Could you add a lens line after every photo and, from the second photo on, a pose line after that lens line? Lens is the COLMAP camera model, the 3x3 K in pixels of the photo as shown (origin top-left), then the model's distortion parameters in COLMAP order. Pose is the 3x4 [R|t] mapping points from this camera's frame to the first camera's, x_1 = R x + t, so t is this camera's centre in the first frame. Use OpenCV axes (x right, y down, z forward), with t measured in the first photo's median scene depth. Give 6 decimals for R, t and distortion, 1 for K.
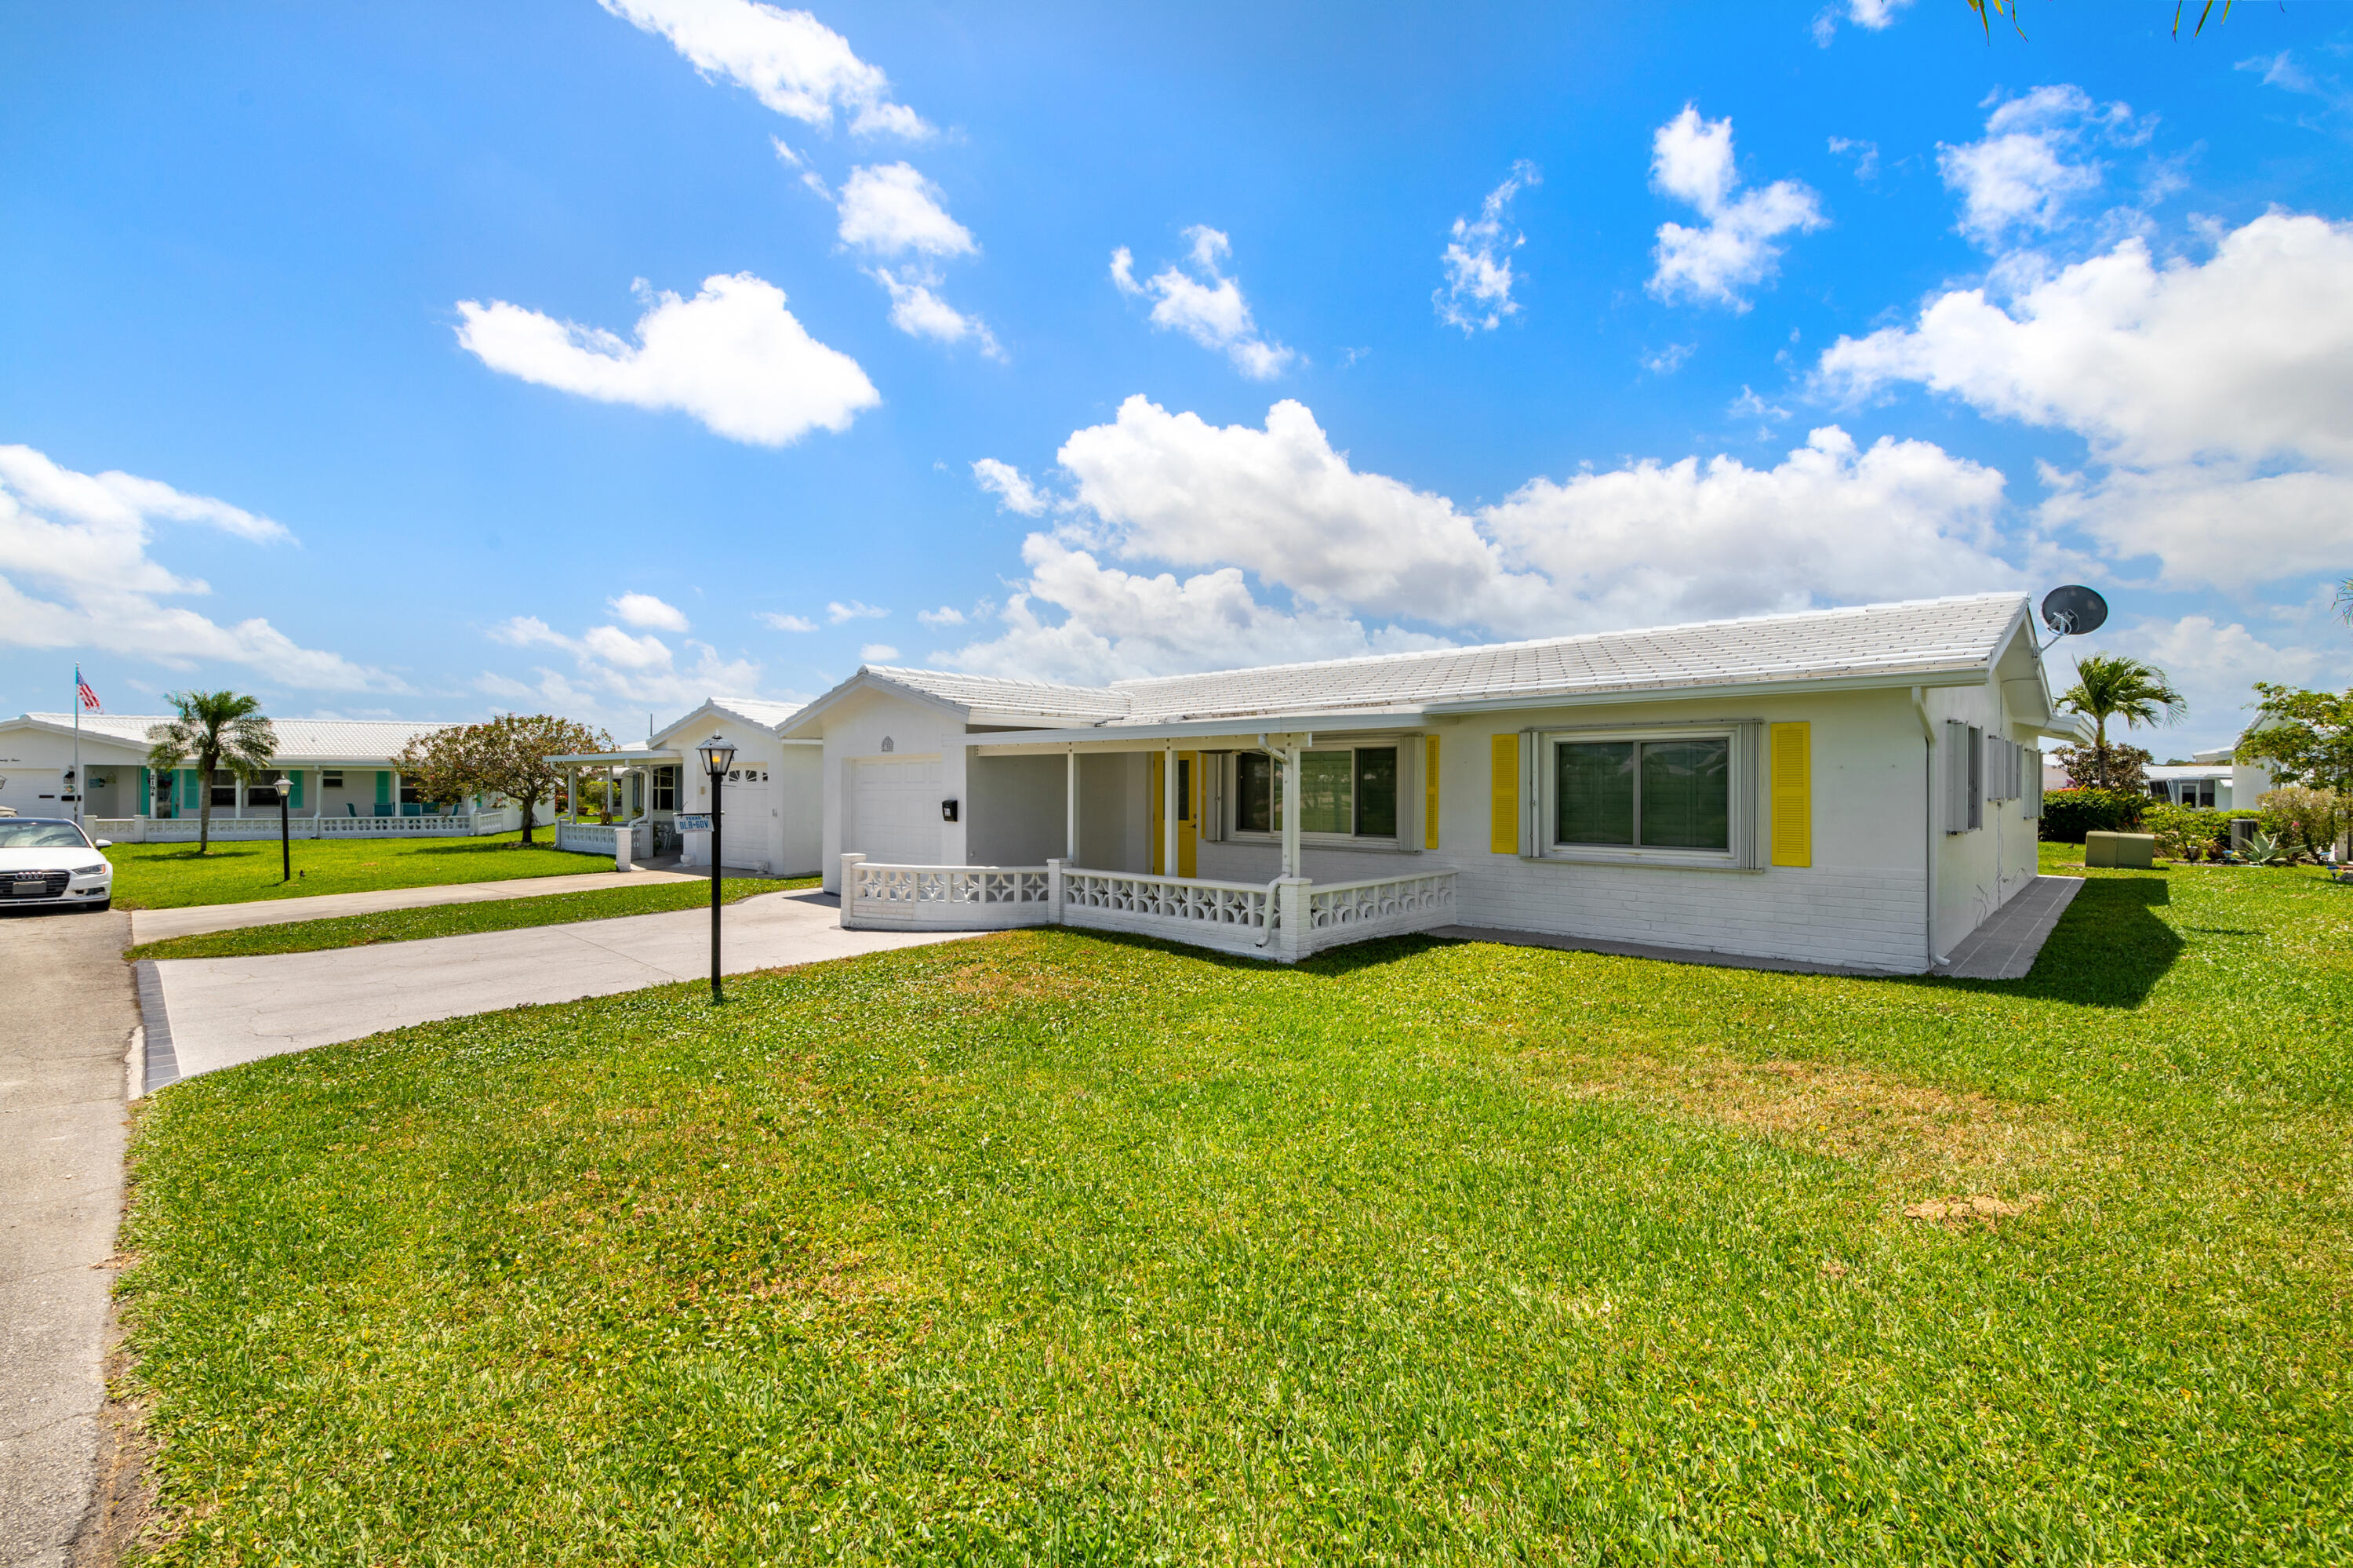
lens RADIAL K [[1023.8, 0, 1189.9], [0, 1023.8, 784.4], [0, 0, 1]] dist [0.001316, 0.000058]
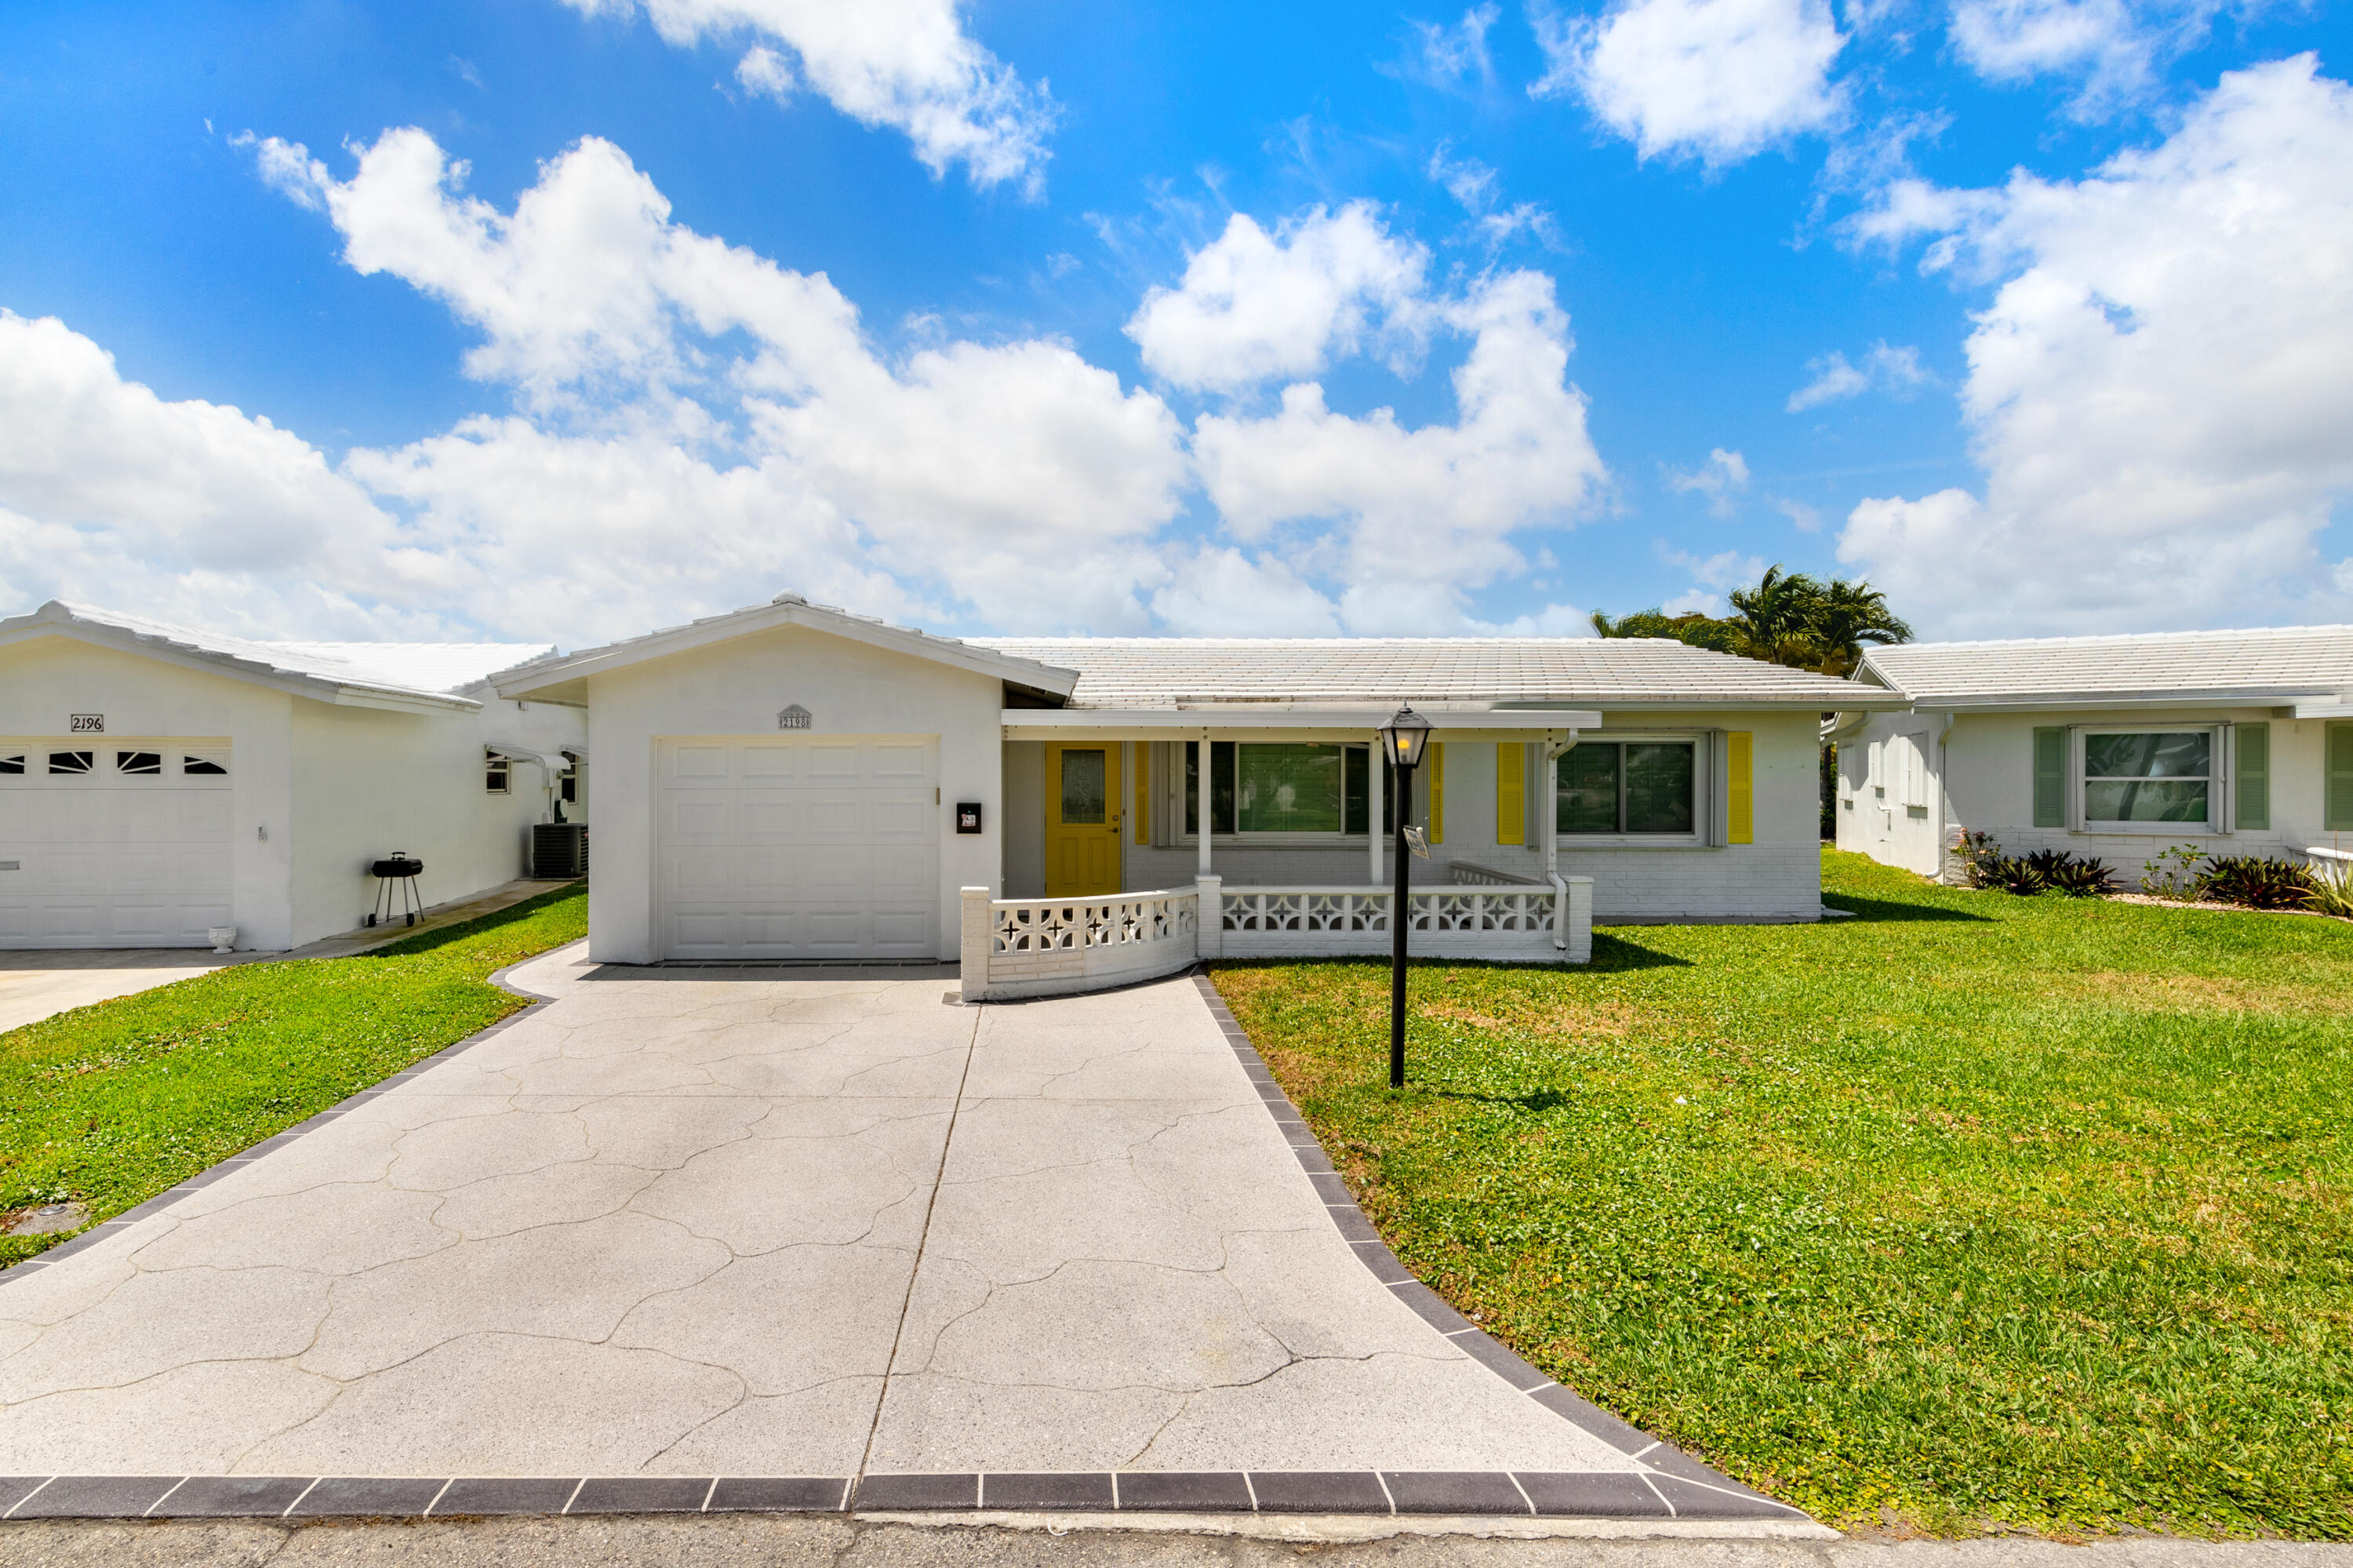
lens RADIAL K [[1023.8, 0, 1056.2], [0, 1023.8, 775.7], [0, 0, 1]] dist [0.001316, 0.000058]
pose [[0.721808, -0.000418, 0.692093, -0.862091], [-0.001249, 0.999997, 0.001907, -0.006761], [-0.692092, -0.002241, 0.721806, 0.606408]]
